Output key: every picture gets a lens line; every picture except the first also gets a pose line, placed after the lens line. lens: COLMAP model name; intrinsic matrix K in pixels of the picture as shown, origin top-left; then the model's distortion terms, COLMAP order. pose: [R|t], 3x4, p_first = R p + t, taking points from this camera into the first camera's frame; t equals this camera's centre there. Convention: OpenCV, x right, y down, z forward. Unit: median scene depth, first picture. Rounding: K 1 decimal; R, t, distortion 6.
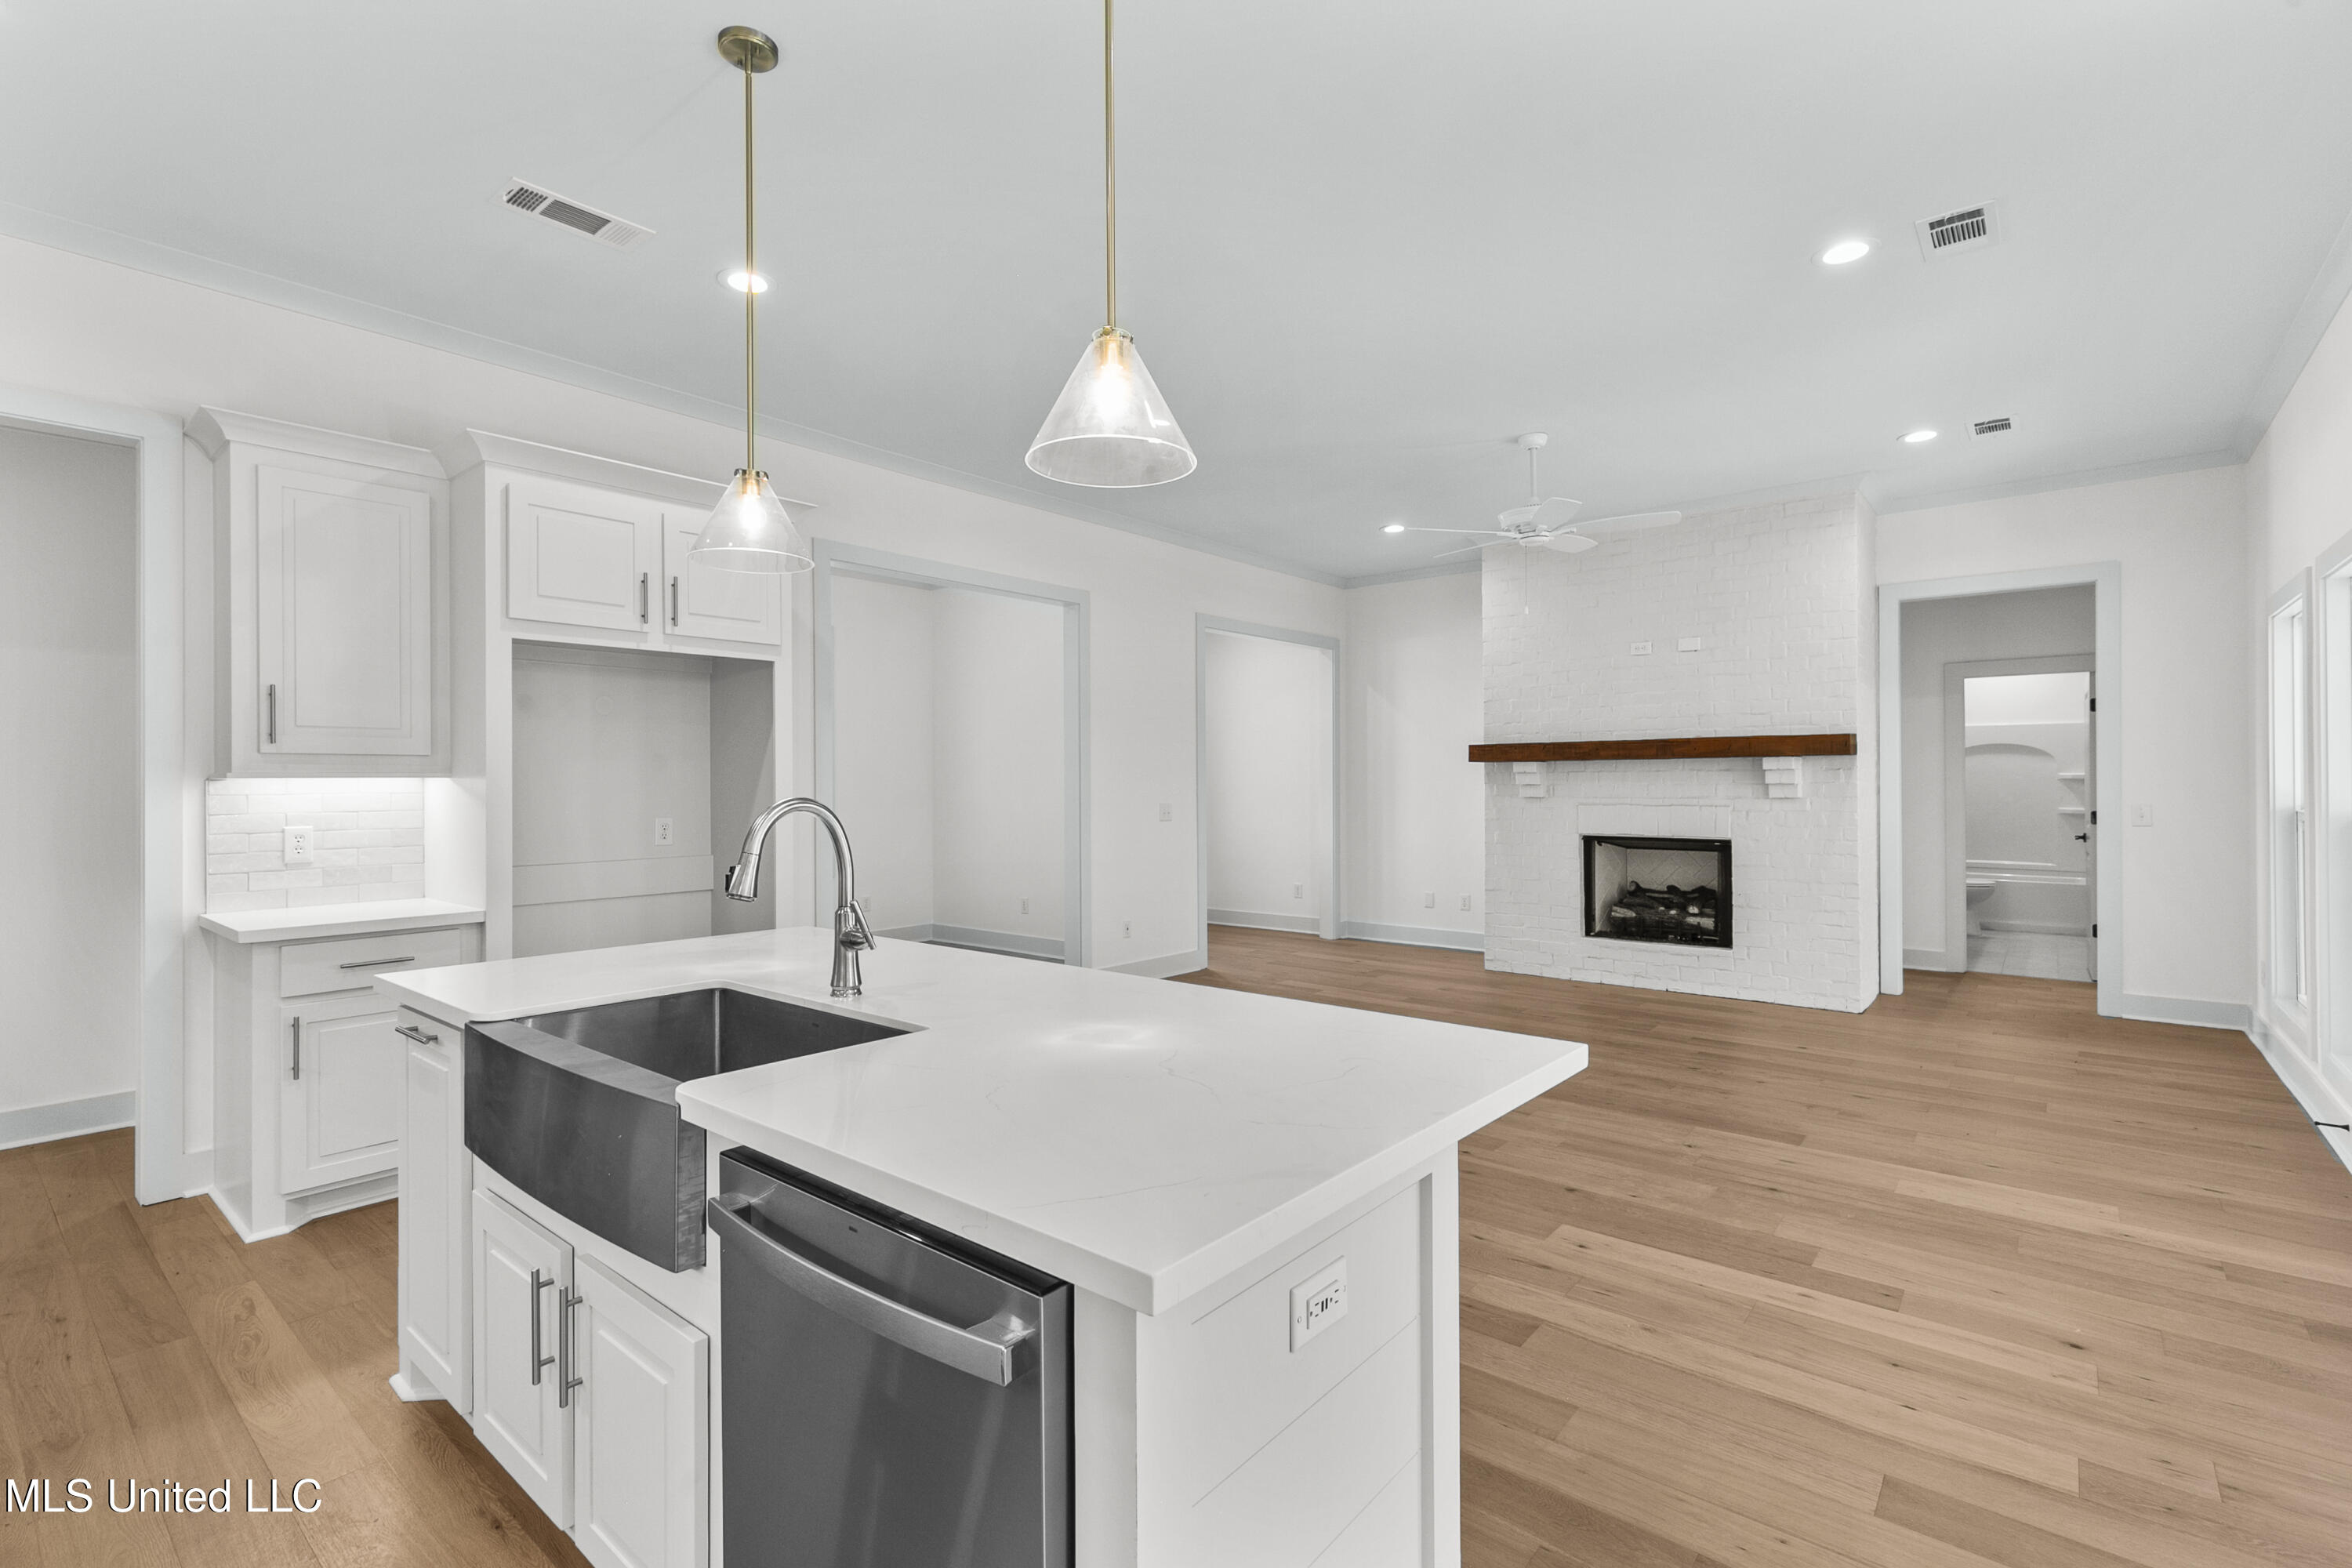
lens RADIAL K [[1070.5, 0, 1174.6], [0, 1070.5, 784.4], [0, 0, 1]] dist [0.006941, -0.000871]
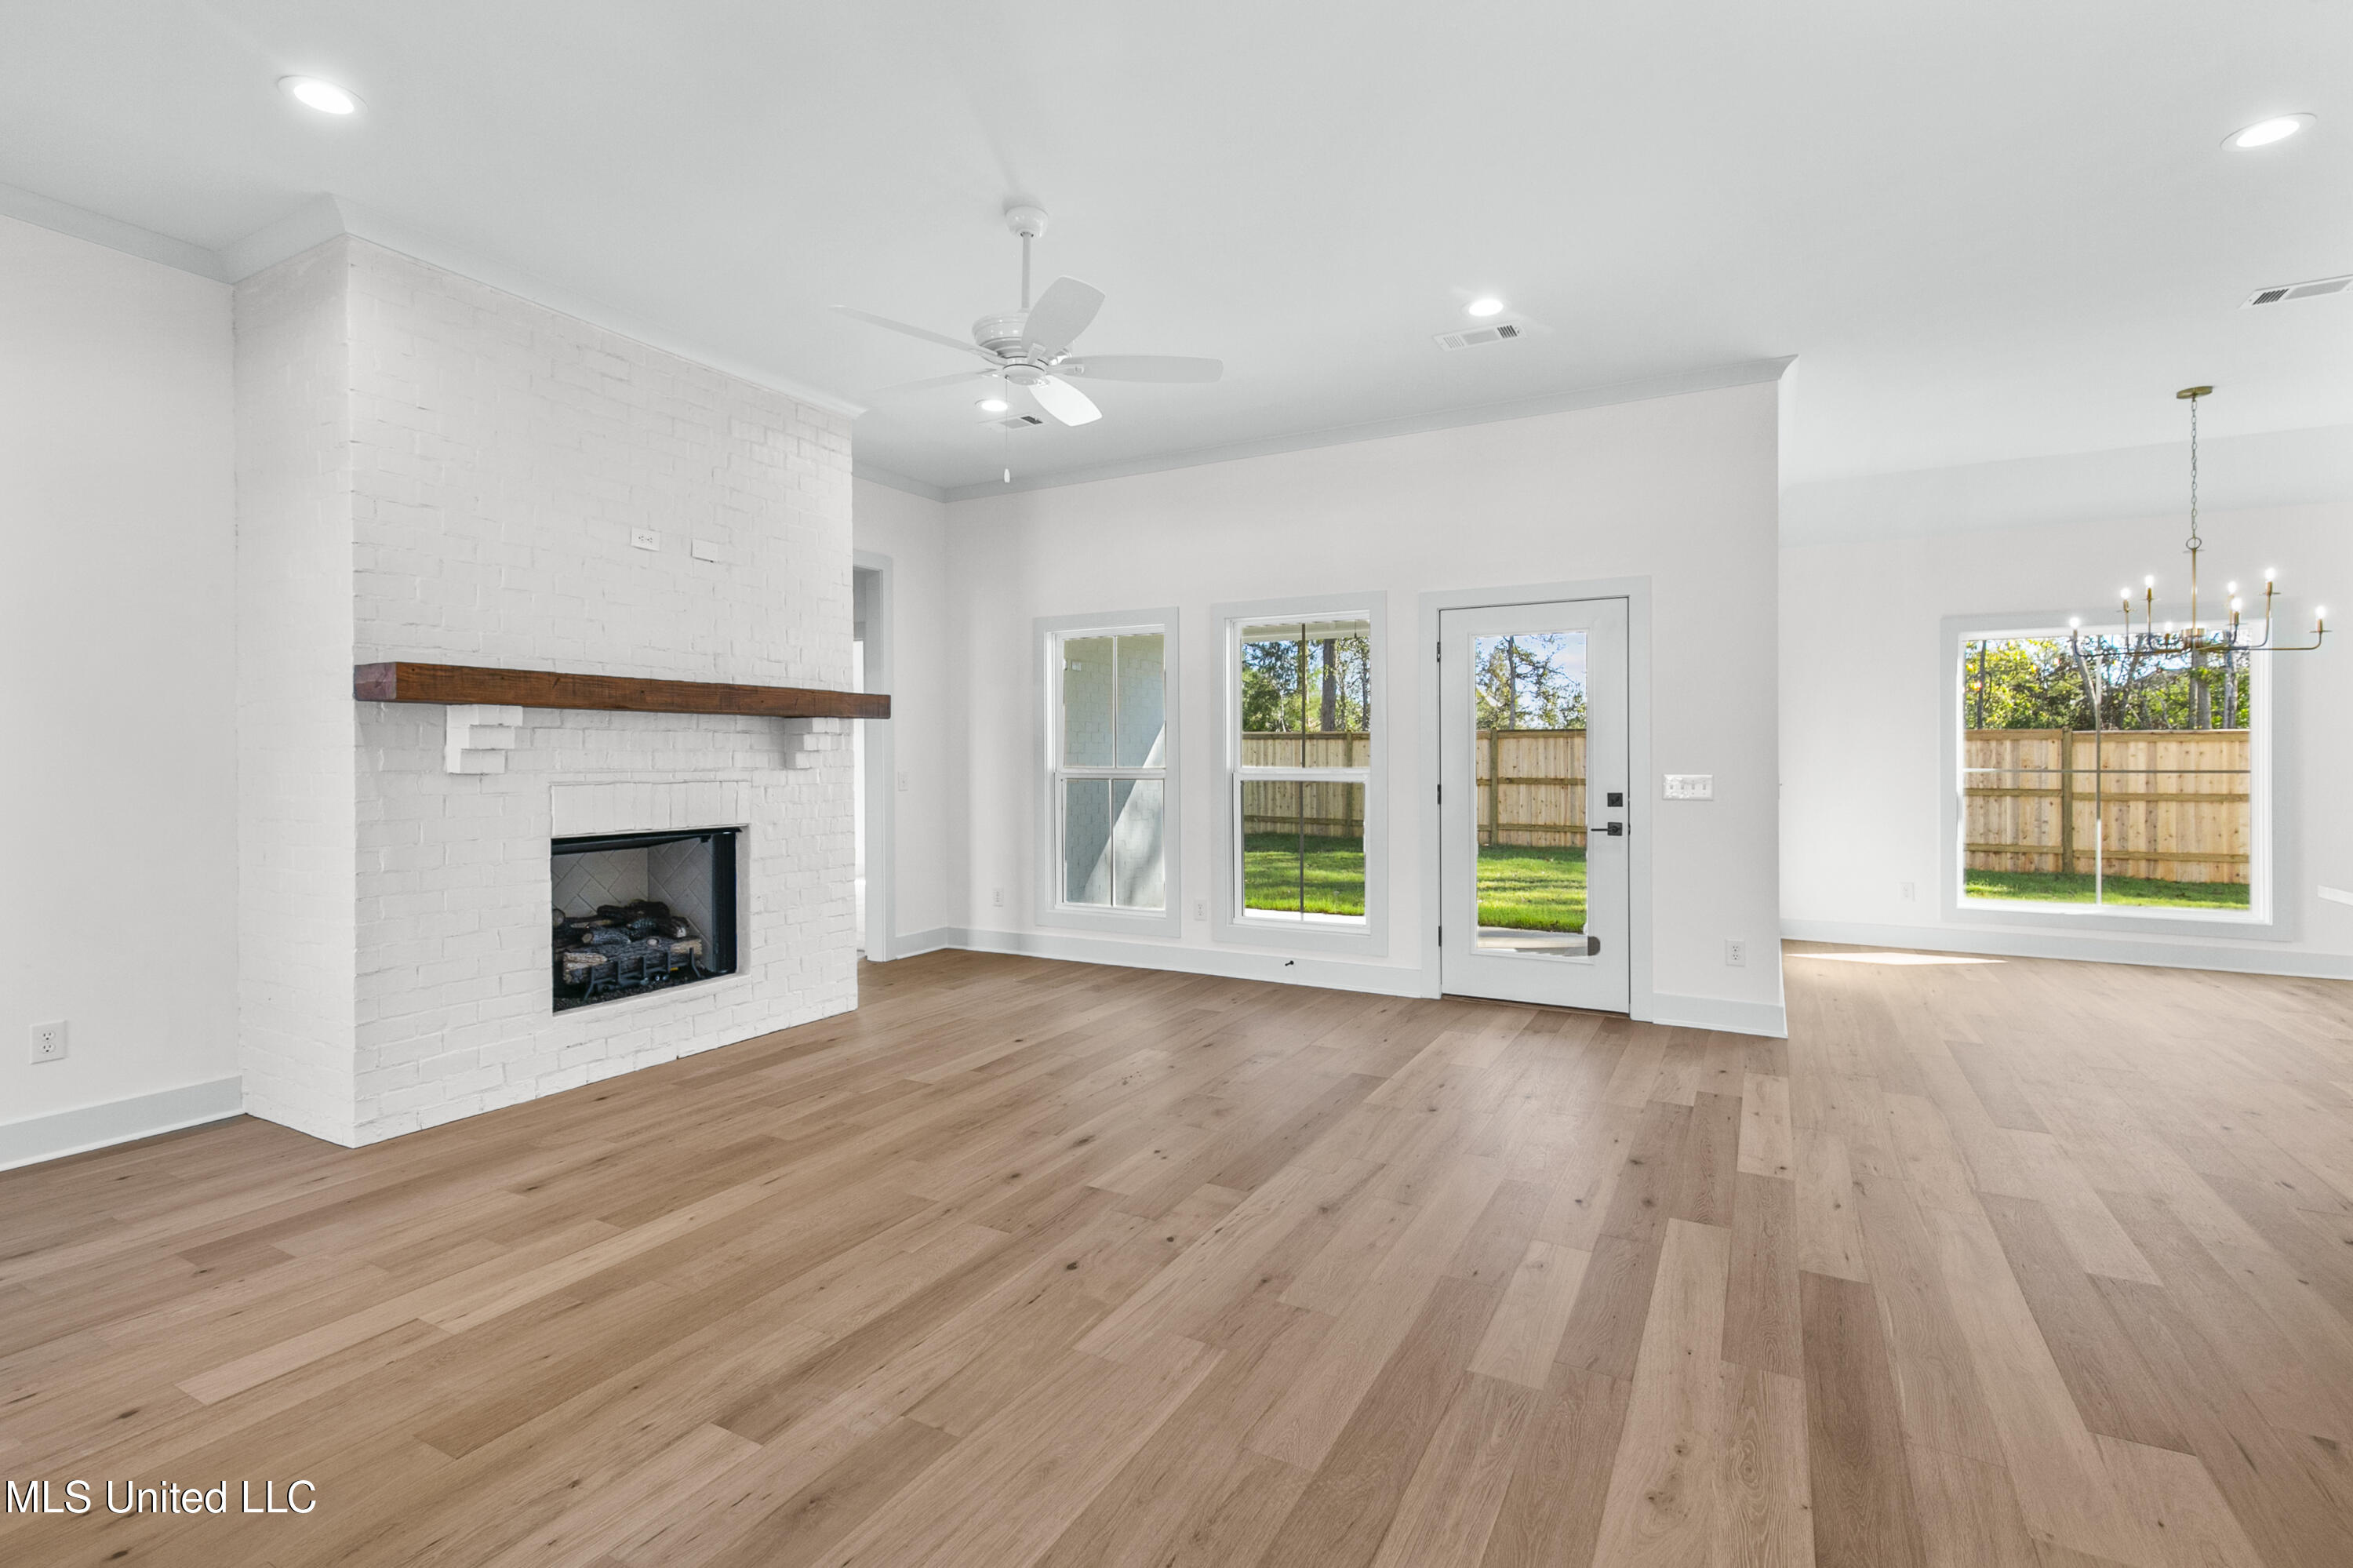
lens RADIAL K [[1071.0, 0, 1161.4], [0, 1071.0, 765.7], [0, 0, 1]] dist [0.006941, -0.000871]
pose [[-0.174109, -0.001876, 0.984725, -0.285466], [0.005482, 0.999981, 0.002874, 0.009059], [-0.984711, 0.005899, -0.174096, 0.891434]]
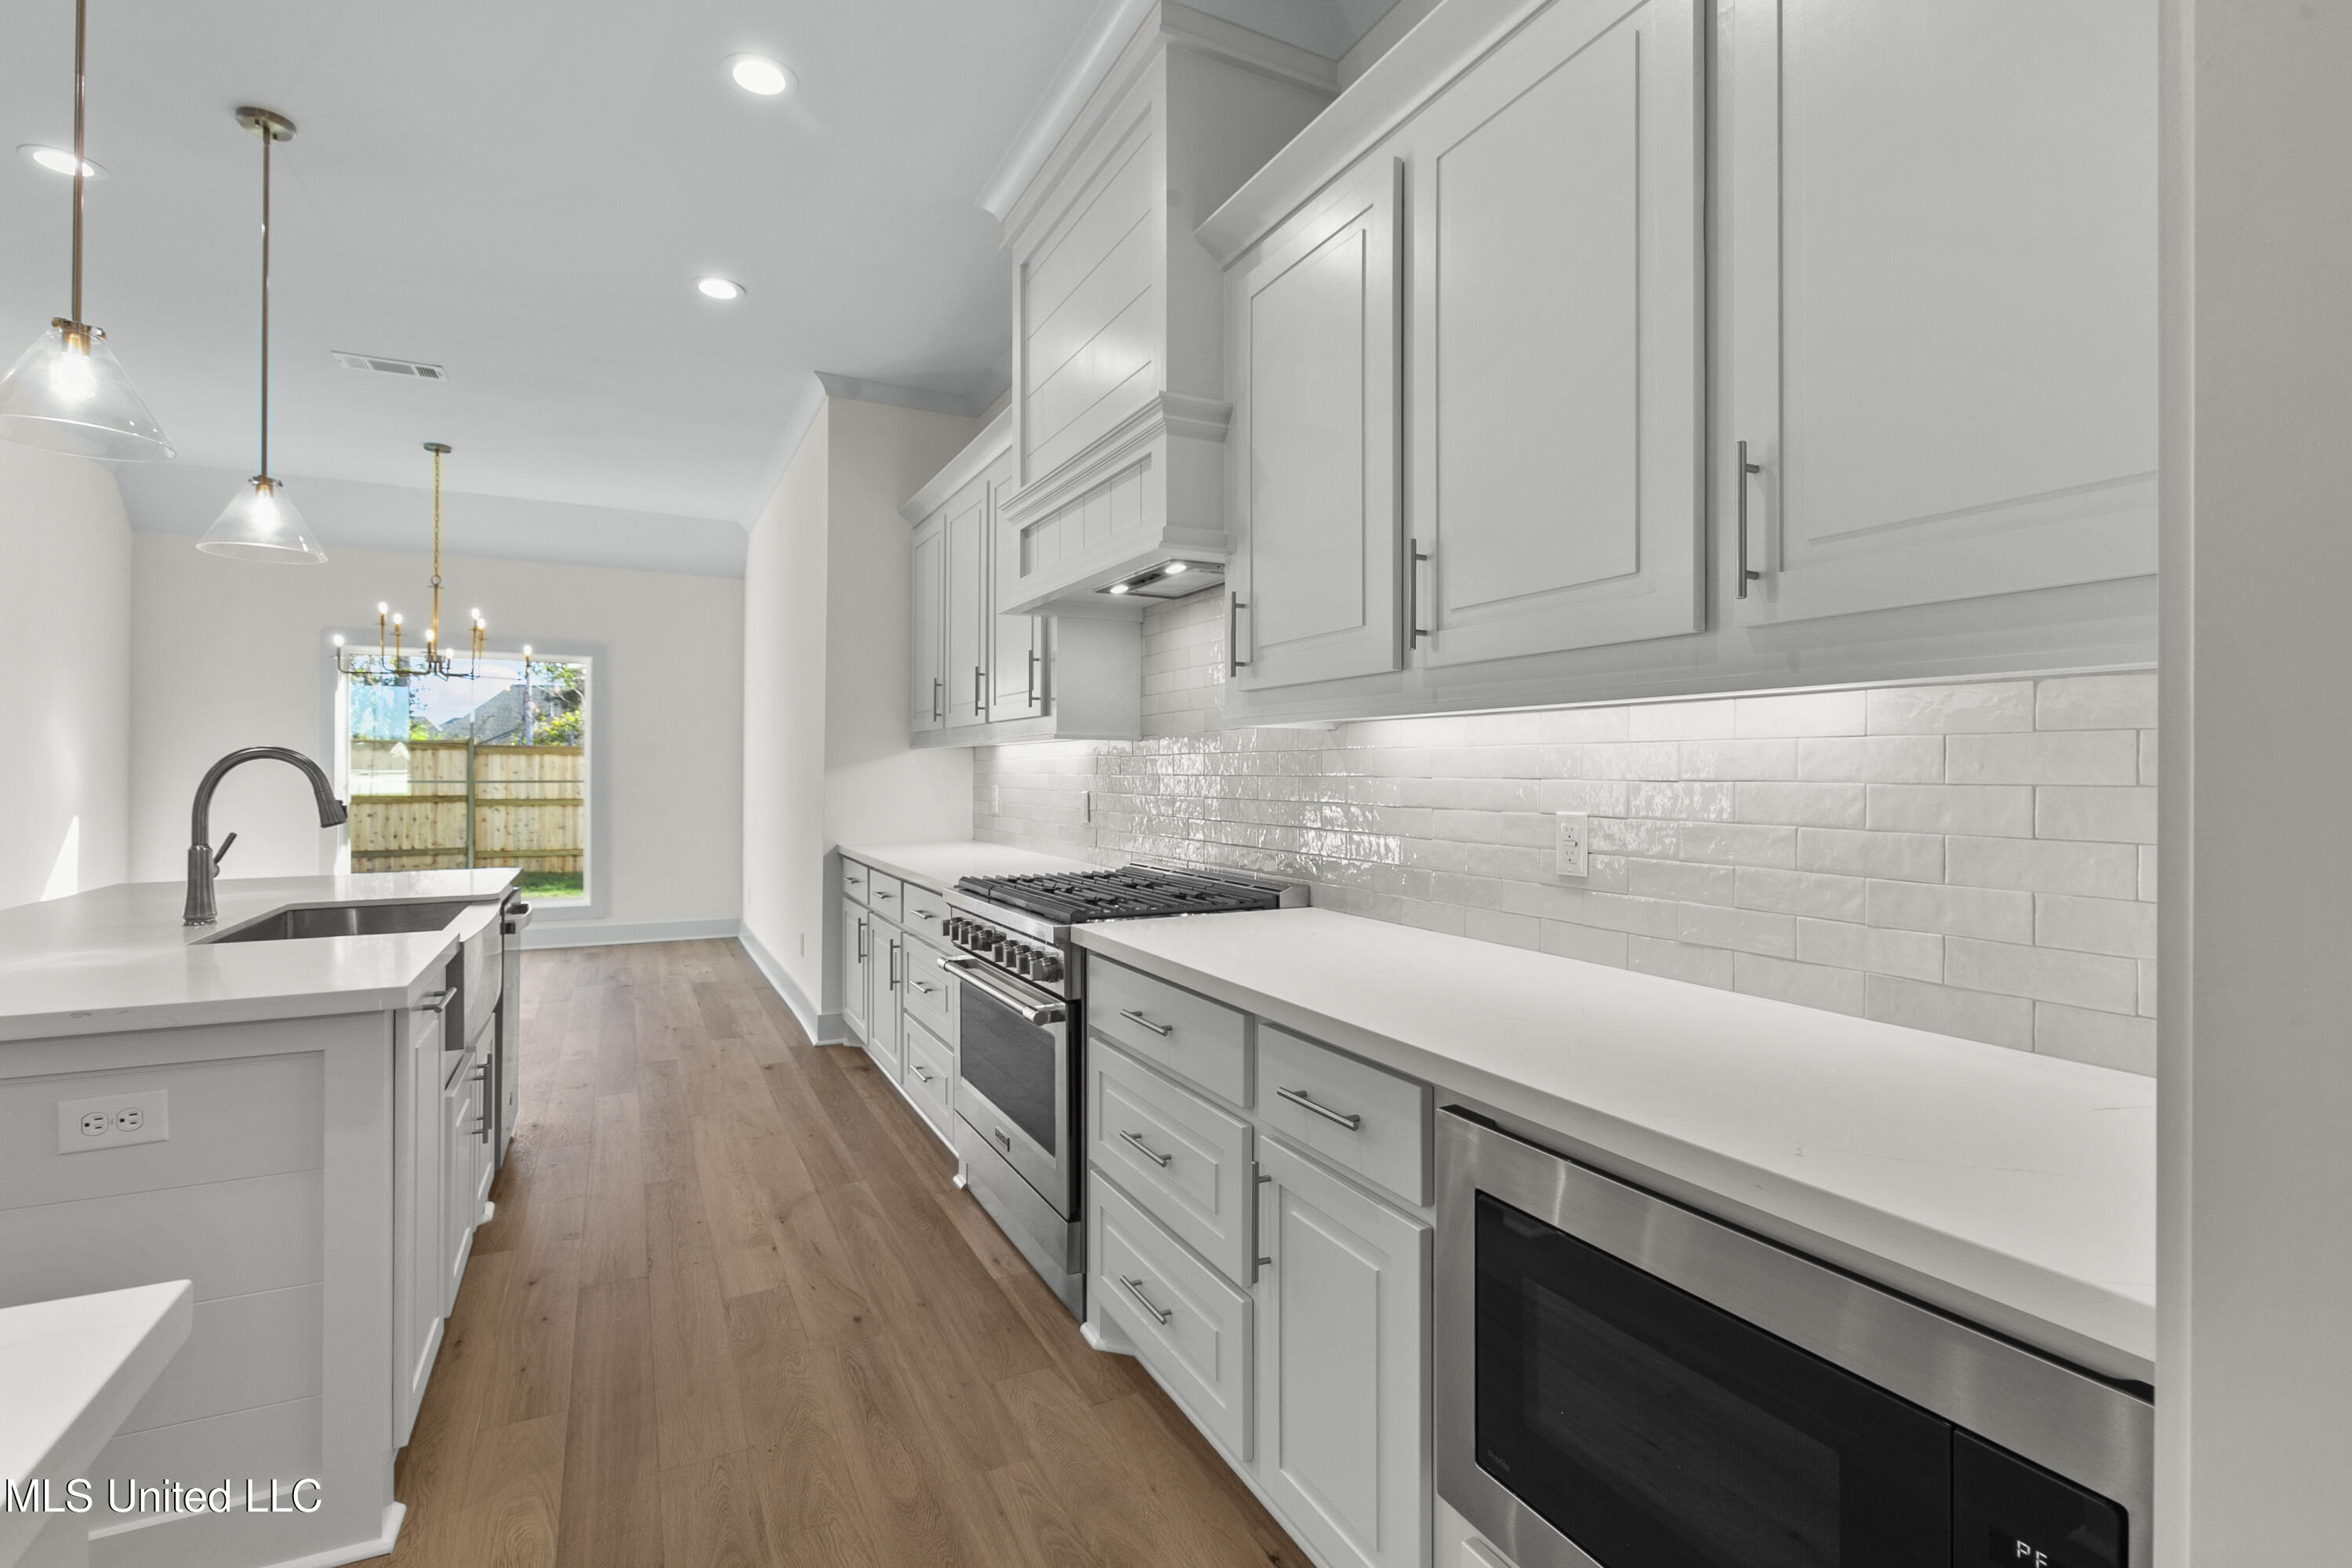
lens RADIAL K [[1070.5, 0, 1149.8], [0, 1070.5, 763.8], [0, 0, 1]] dist [0.006941, -0.000871]
pose [[-0.913136, 0.005362, 0.407620, -0.566548], [0.002023, 0.999961, -0.008624, 0.015274], [-0.407650, -0.007050, -0.913111, 0.556916]]
